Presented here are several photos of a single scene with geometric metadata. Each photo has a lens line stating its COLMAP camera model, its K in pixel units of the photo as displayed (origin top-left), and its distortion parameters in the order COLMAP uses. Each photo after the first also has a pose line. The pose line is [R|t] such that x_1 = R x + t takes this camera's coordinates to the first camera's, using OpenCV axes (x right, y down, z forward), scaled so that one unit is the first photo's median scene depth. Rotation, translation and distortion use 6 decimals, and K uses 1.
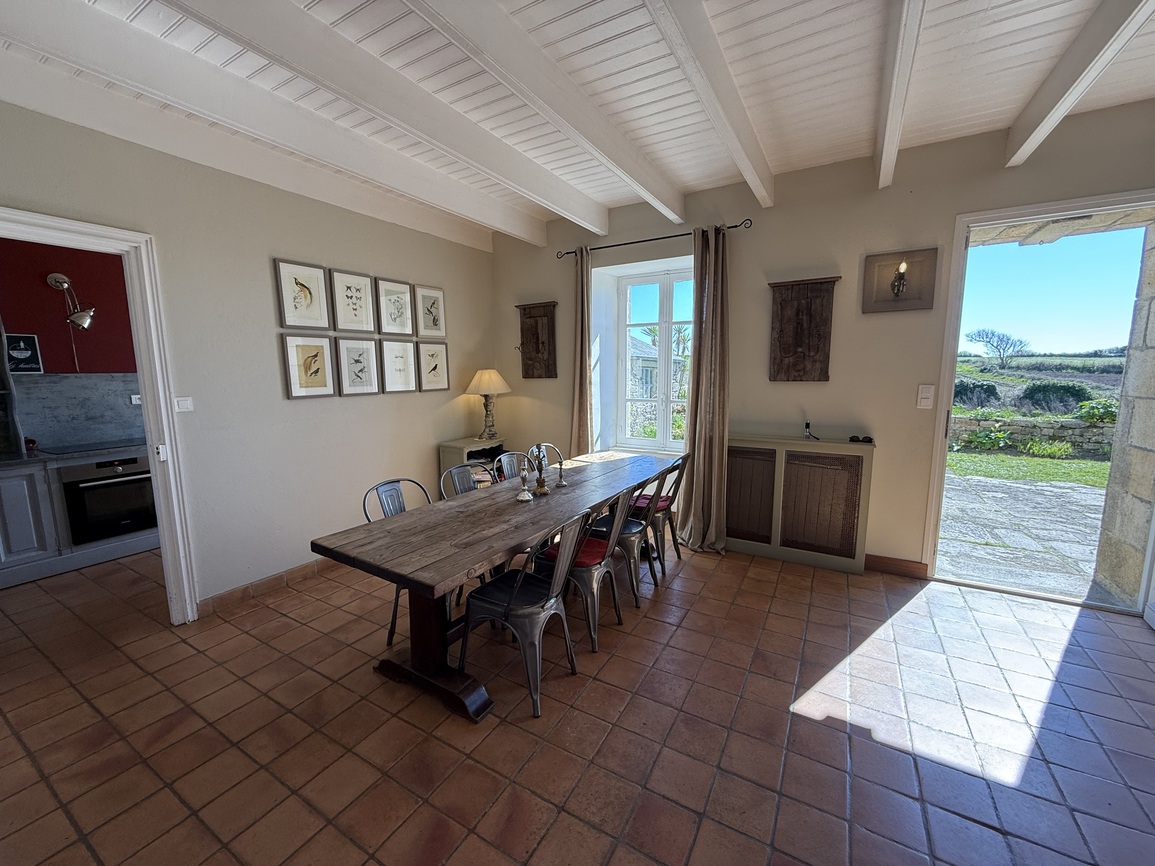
lens RADIAL K [[459.6, 0, 572.6], [0, 459.6, 430.7], [0, 0, 1]] dist [0.000088, 0.000634]
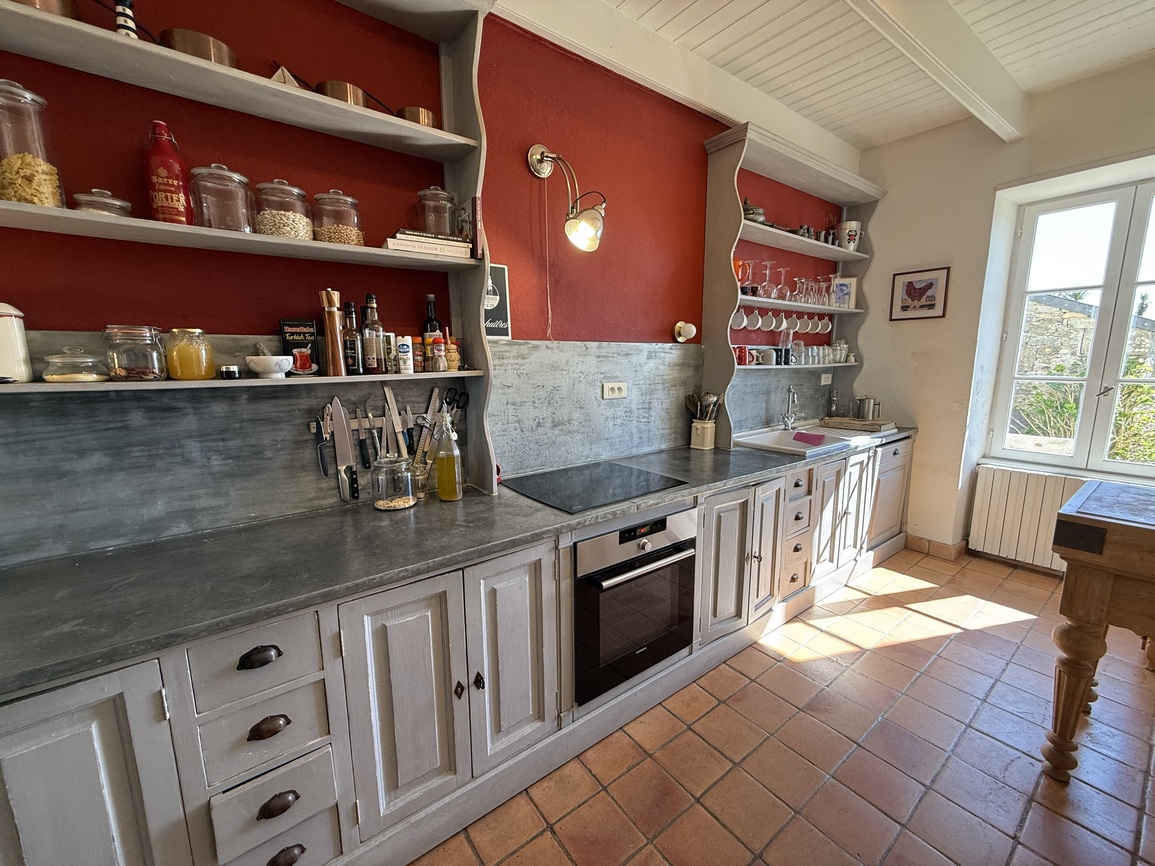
lens RADIAL K [[459.6, 0, 585.4], [0, 459.6, 434.9], [0, 0, 1]] dist [0.000088, 0.000634]
pose [[0.922127, 0.064569, -0.381461, -0.916885], [-0.053385, 0.997779, 0.039841, -0.043033], [0.383186, -0.016374, 0.923526, 0.576640]]
